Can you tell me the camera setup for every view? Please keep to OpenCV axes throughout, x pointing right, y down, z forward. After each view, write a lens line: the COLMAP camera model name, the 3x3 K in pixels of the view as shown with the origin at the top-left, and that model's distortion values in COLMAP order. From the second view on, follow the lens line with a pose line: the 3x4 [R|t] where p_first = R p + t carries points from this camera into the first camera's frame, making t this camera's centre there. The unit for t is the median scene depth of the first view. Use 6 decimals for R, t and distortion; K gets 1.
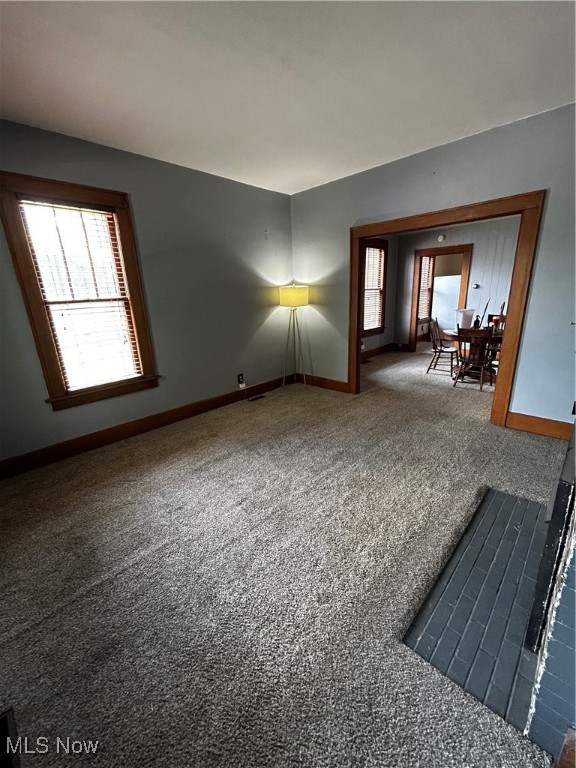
lens RADIAL K [[311.5, 0, 288.4], [0, 311.5, 382.0], [0, 0, 1]] dist [0.000614, 0.000089]
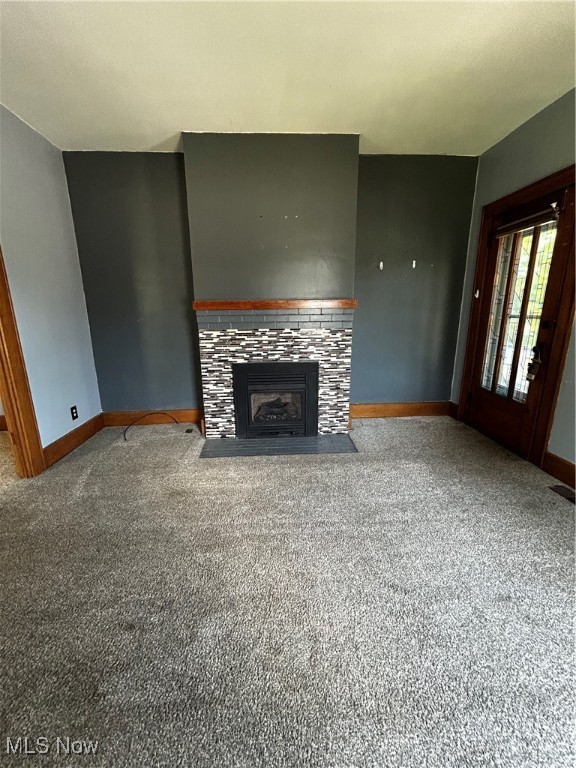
lens RADIAL K [[311.5, 0, 288.4], [0, 311.5, 382.0], [0, 0, 1]] dist [0.000614, 0.000089]
pose [[-0.733603, -0.110792, 0.670487, -0.282165], [0.227777, 0.889465, 0.396195, -0.236586], [-0.640269, 0.443371, -0.627278, 1.029673]]
